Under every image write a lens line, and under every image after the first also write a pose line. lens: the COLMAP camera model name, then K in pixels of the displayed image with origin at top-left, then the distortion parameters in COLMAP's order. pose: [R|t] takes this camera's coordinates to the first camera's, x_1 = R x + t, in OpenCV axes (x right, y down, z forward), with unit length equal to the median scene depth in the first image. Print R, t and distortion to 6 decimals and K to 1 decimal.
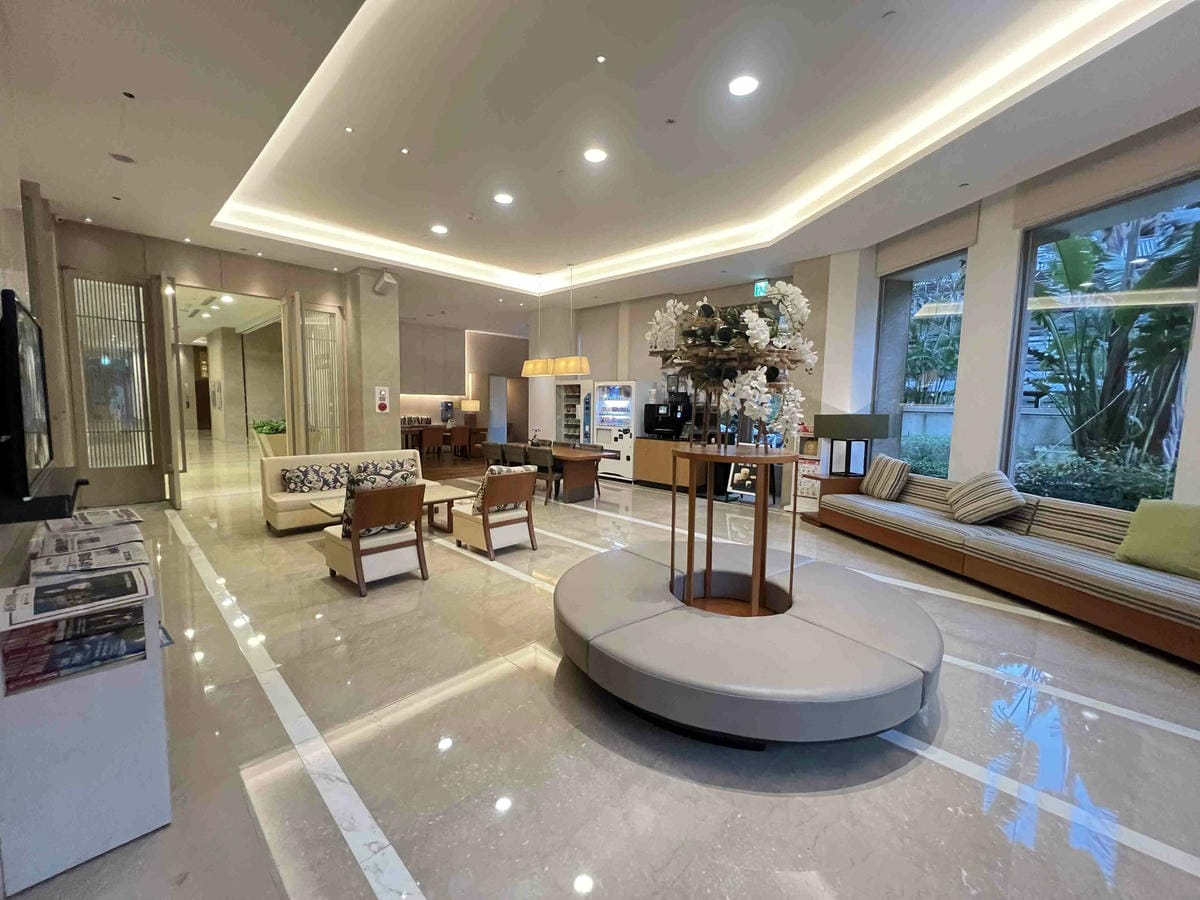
lens RADIAL K [[482.6, 0, 596.6], [0, 482.6, 448.1], [0, 0, 1]] dist [0.002235, -0.000684]
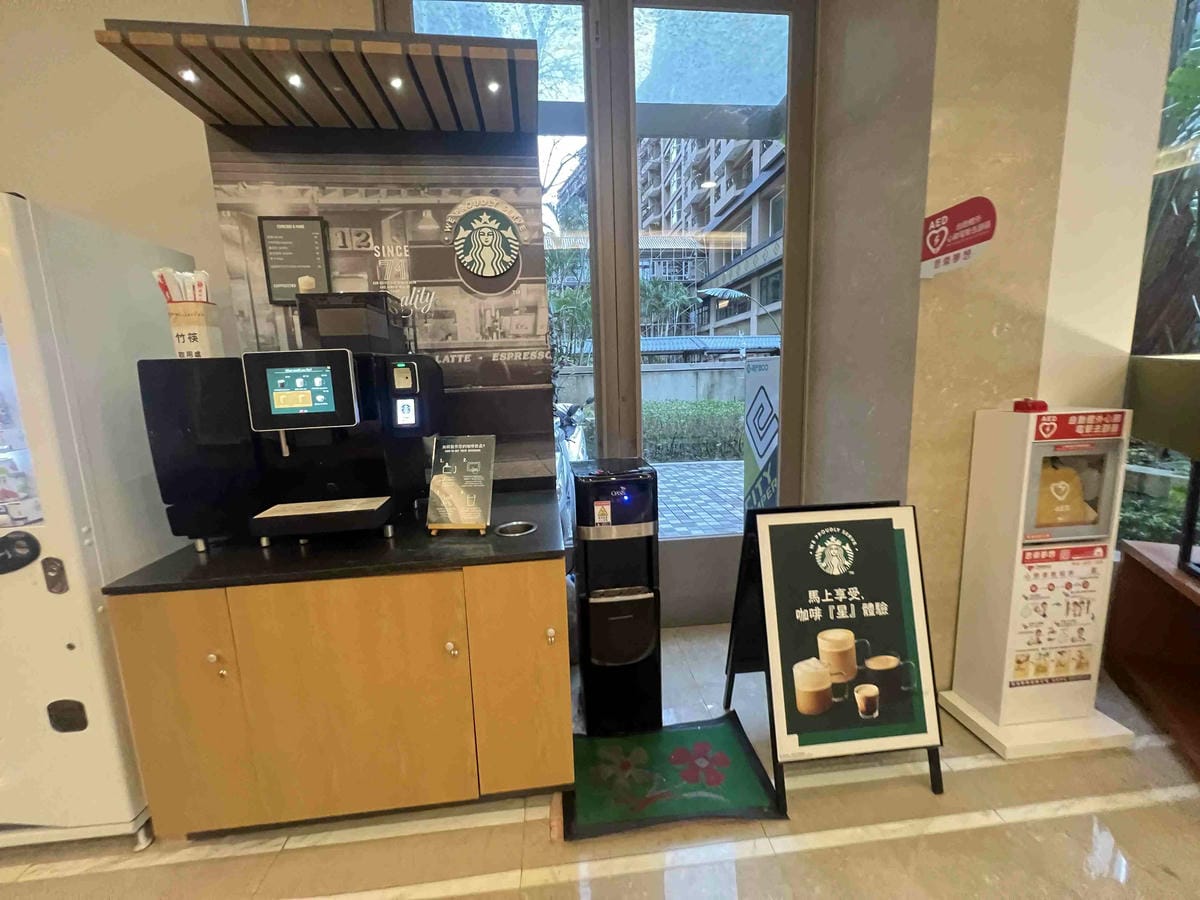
lens RADIAL K [[482.6, 0, 596.4], [0, 482.6, 451.0], [0, 0, 1]] dist [0.002235, -0.000684]
pose [[0.646059, -0.163207, 0.745635, 0.078171], [0.120066, 0.986441, 0.111884, -0.064759], [-0.753785, 0.017242, 0.656895, 0.812290]]
